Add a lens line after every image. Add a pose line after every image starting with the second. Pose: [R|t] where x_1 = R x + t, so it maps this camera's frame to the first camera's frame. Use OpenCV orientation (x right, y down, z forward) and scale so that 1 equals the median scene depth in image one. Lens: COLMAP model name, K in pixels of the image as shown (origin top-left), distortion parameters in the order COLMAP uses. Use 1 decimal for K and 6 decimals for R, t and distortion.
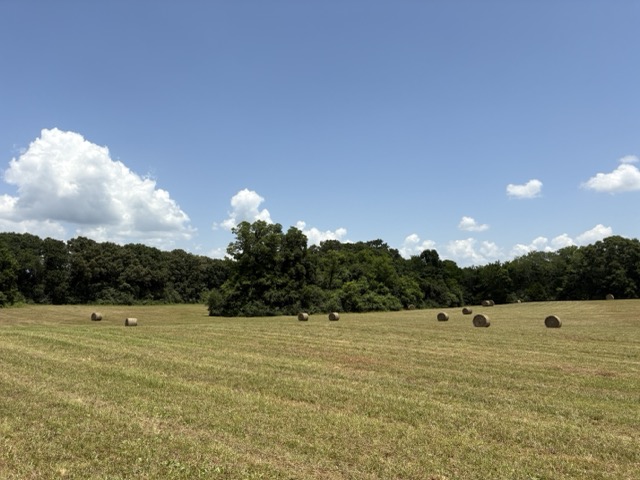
lens RADIAL K [[490.5, 0, 339.0], [0, 490.5, 243.1], [0, 0, 1]] dist [0.042341, -0.051774]
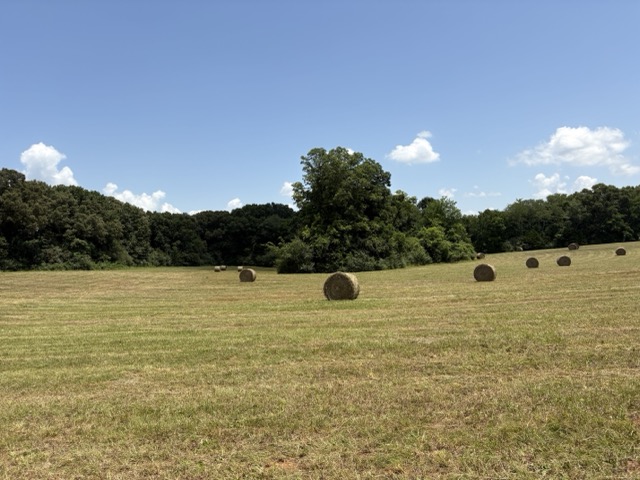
lens RADIAL K [[490.5, 0, 339.0], [0, 490.5, 243.1], [0, 0, 1]] dist [0.042341, -0.051774]
pose [[0.938192, -0.025440, 0.345179, -0.332227], [0.000075, 0.997310, 0.073296, 0.035853], [-0.346115, -0.068740, 0.935670, 0.217209]]
